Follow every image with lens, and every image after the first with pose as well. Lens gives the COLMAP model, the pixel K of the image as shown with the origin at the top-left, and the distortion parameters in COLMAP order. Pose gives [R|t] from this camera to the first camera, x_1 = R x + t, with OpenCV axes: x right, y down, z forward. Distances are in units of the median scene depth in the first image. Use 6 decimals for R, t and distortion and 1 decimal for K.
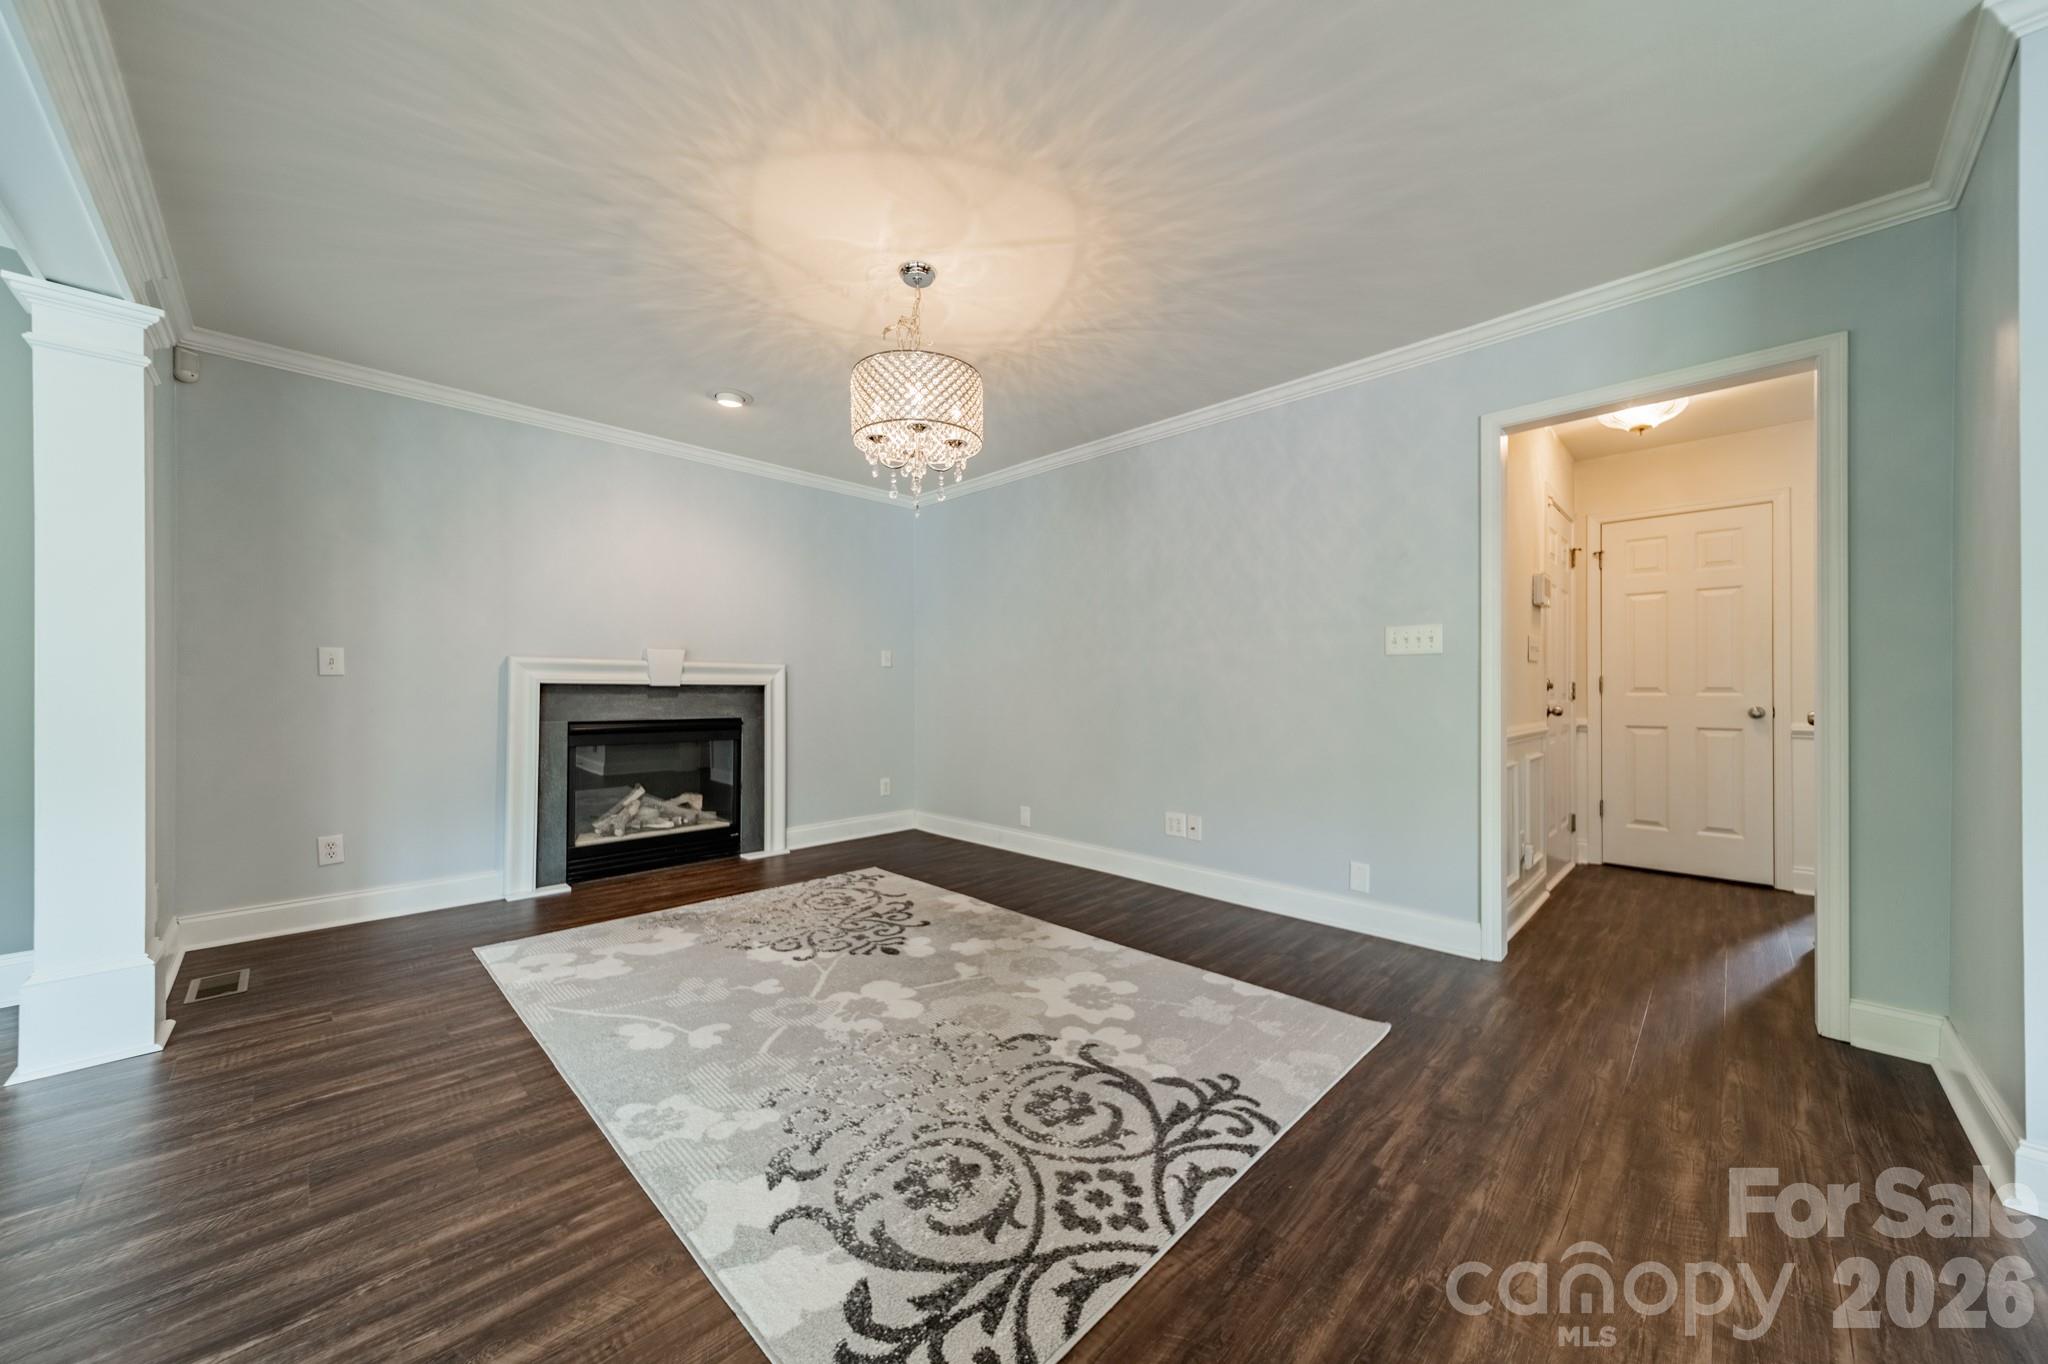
lens RADIAL K [[715.6, 0, 1031.7], [0, 715.6, 686.4], [0, 0, 1]] dist [0.009081, -0.000058]
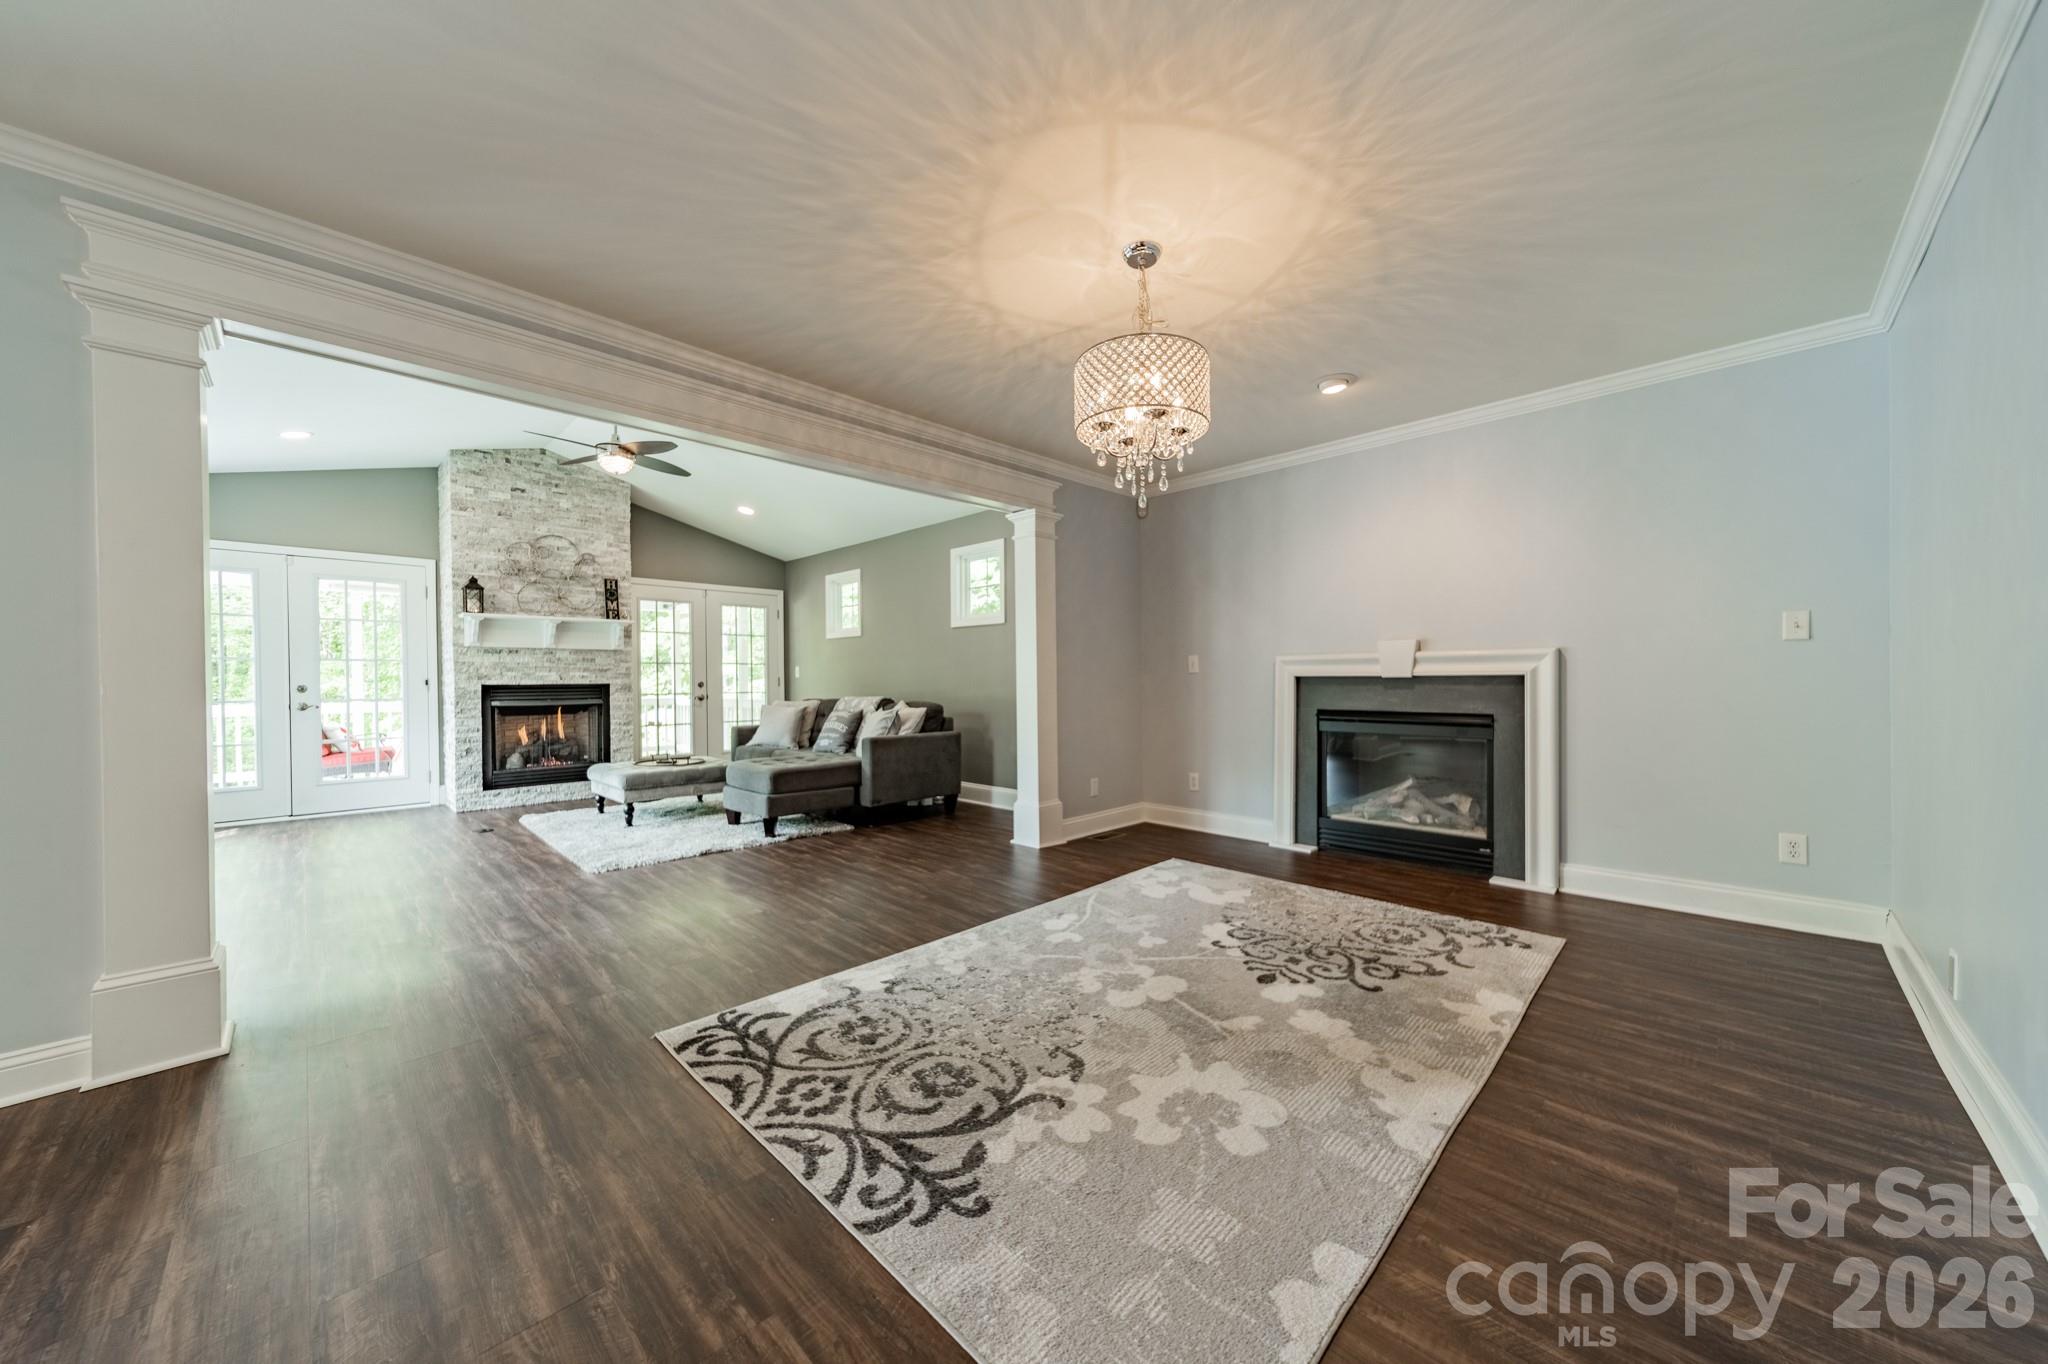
lens RADIAL K [[715.6, 0, 1031.9], [0, 715.6, 687.7], [0, 0, 1]] dist [0.009081, -0.000058]
pose [[-0.003382, 0.008615, -0.999957, 0.881990], [0.011198, 0.999901, 0.008577, -0.001628], [0.999932, -0.011168, -0.003478, 0.921314]]
